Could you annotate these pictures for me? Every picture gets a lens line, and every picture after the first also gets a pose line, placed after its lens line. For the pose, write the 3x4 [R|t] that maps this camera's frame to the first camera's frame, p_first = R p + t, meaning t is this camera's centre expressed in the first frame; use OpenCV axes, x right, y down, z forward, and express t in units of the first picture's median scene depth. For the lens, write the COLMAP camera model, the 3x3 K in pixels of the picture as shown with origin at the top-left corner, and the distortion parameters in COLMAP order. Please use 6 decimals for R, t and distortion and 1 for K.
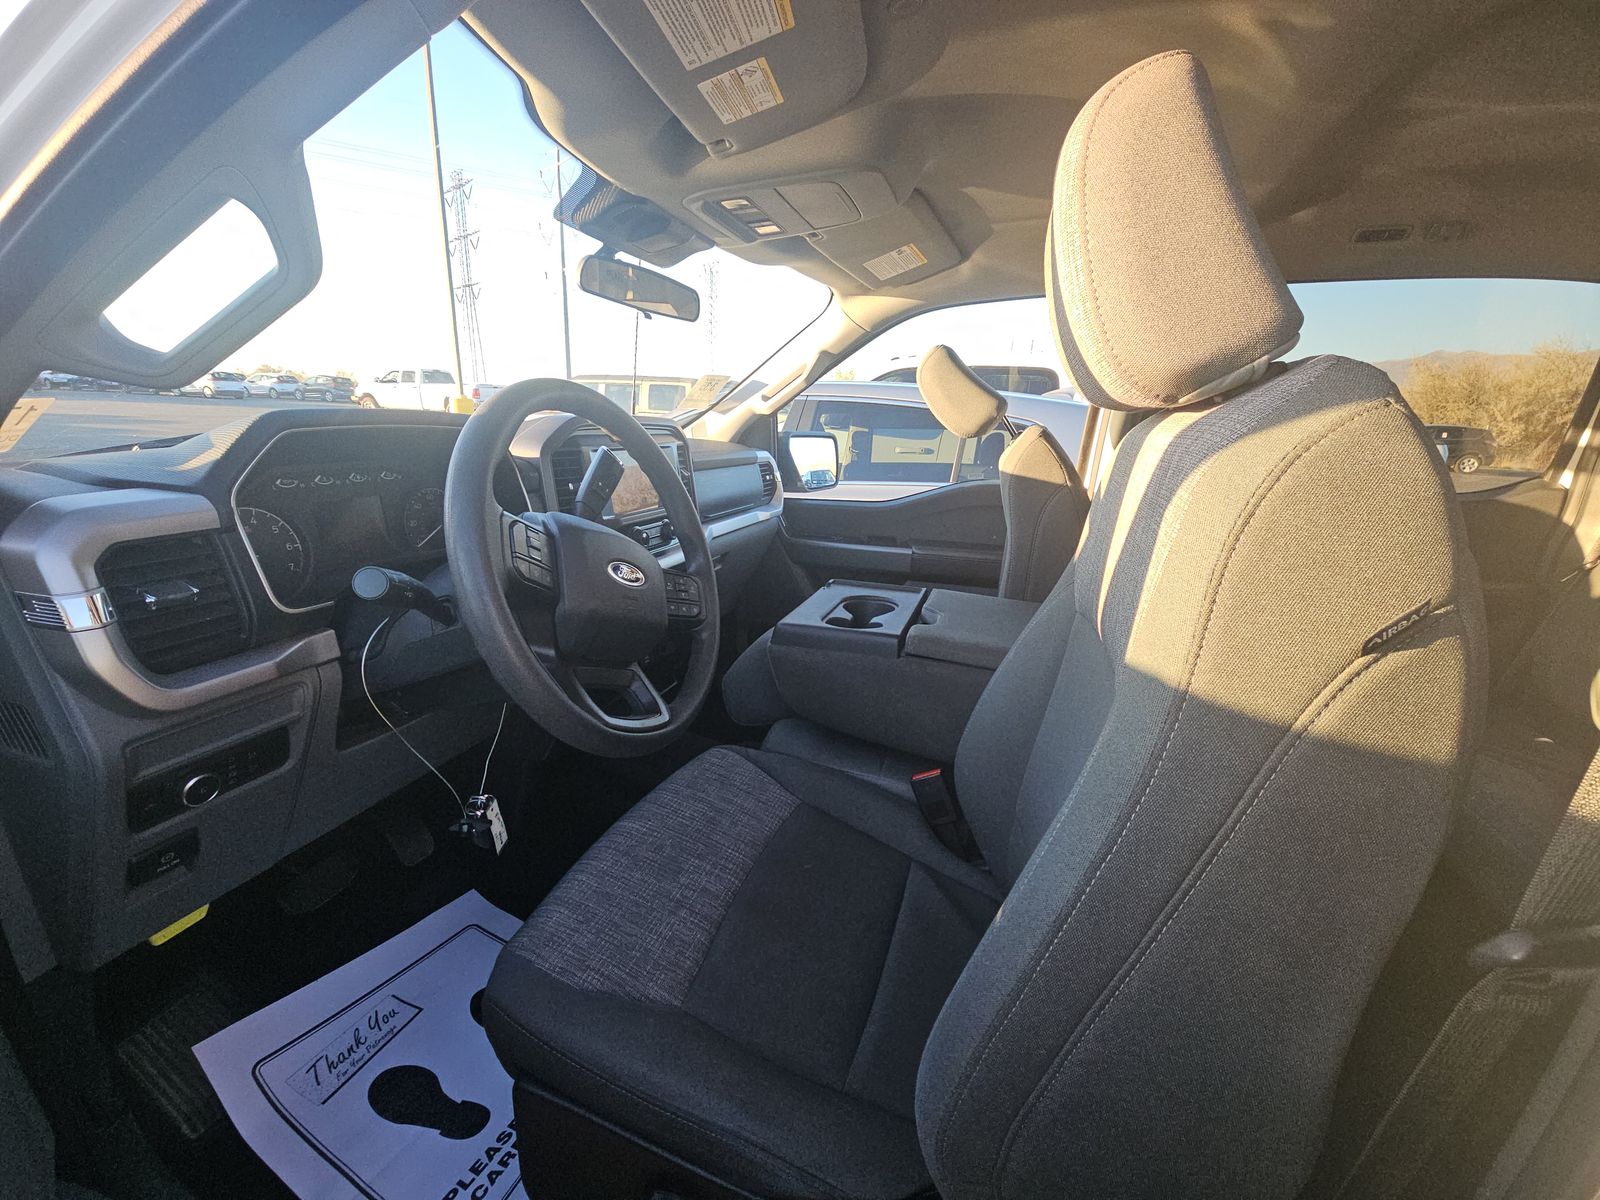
lens RADIAL K [[646.9, 0, 799.4], [0, 646.9, 602.8], [0, 0, 1]] dist [0.000495, -0.001966]
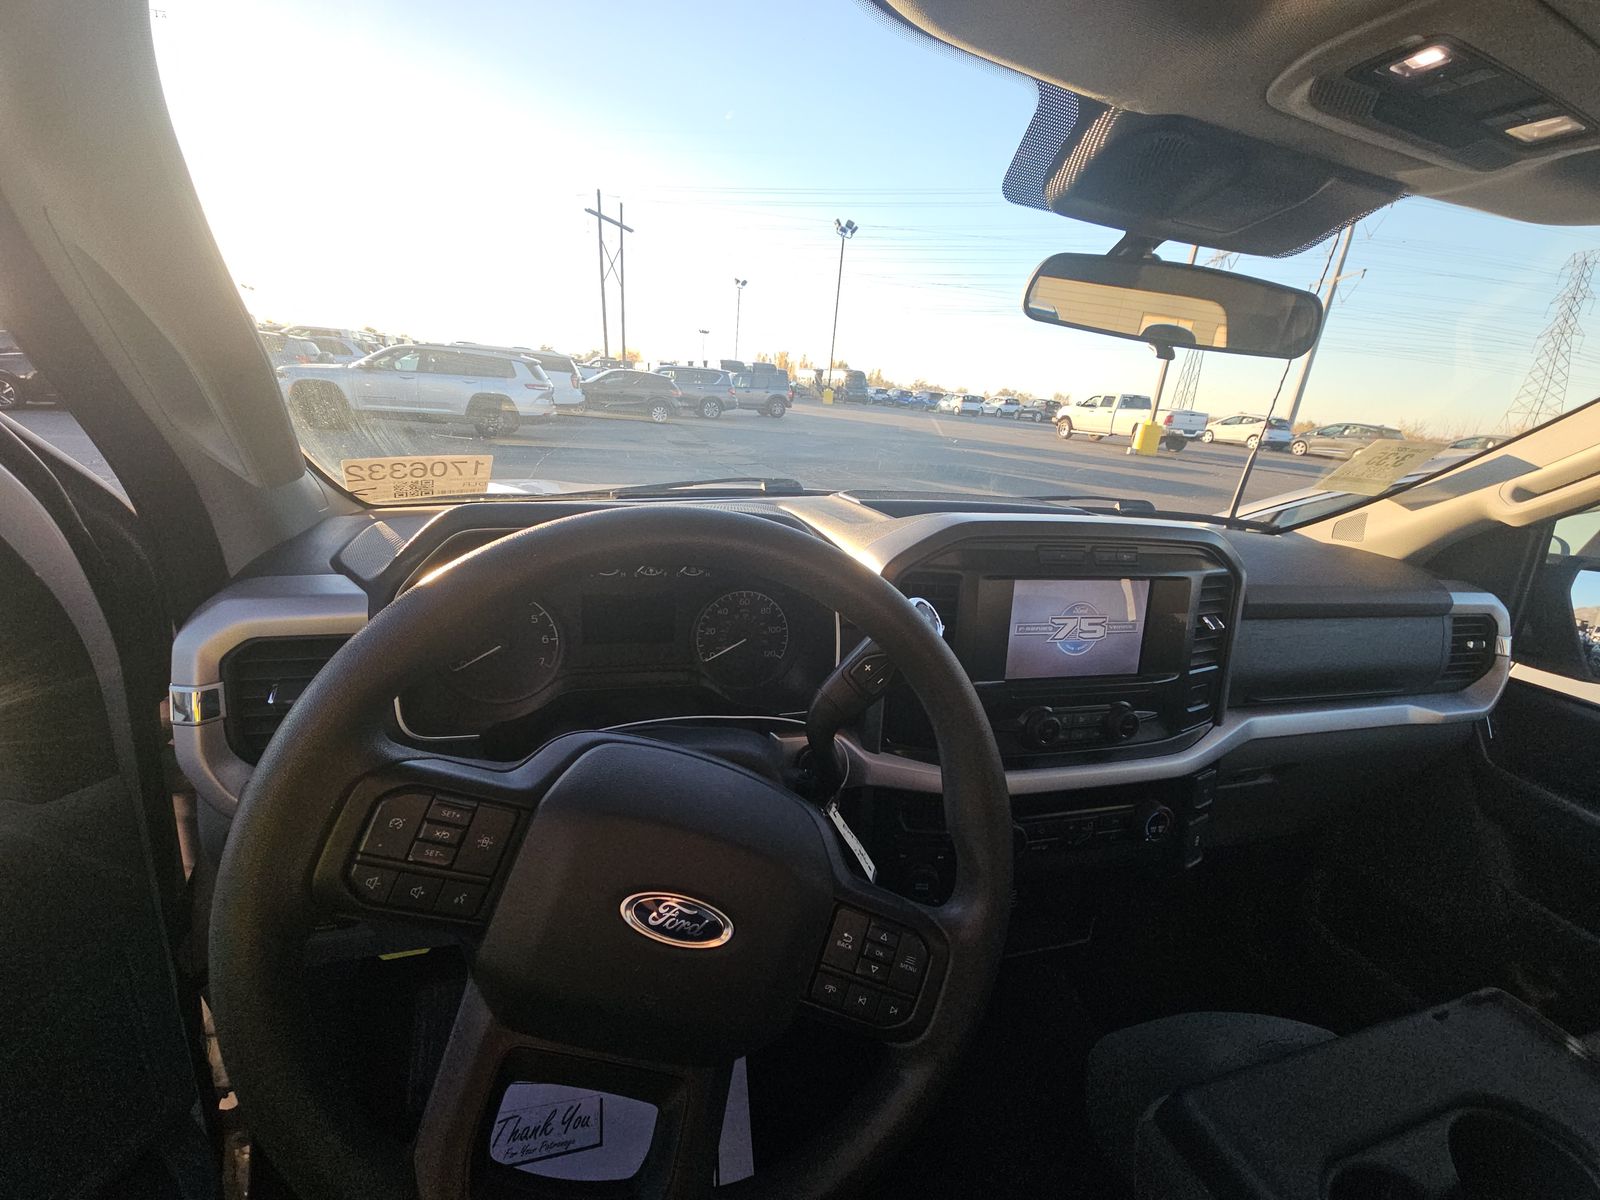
lens RADIAL K [[646.9, 0, 801.3], [0, 646.9, 604.5], [0, 0, 1]] dist [0.000495, -0.001966]
pose [[0.574591, 0.261763, -0.775452, 0.033908], [-0.285471, 0.952070, 0.109855, -0.126032], [0.767041, 0.158247, 0.621776, 0.268943]]
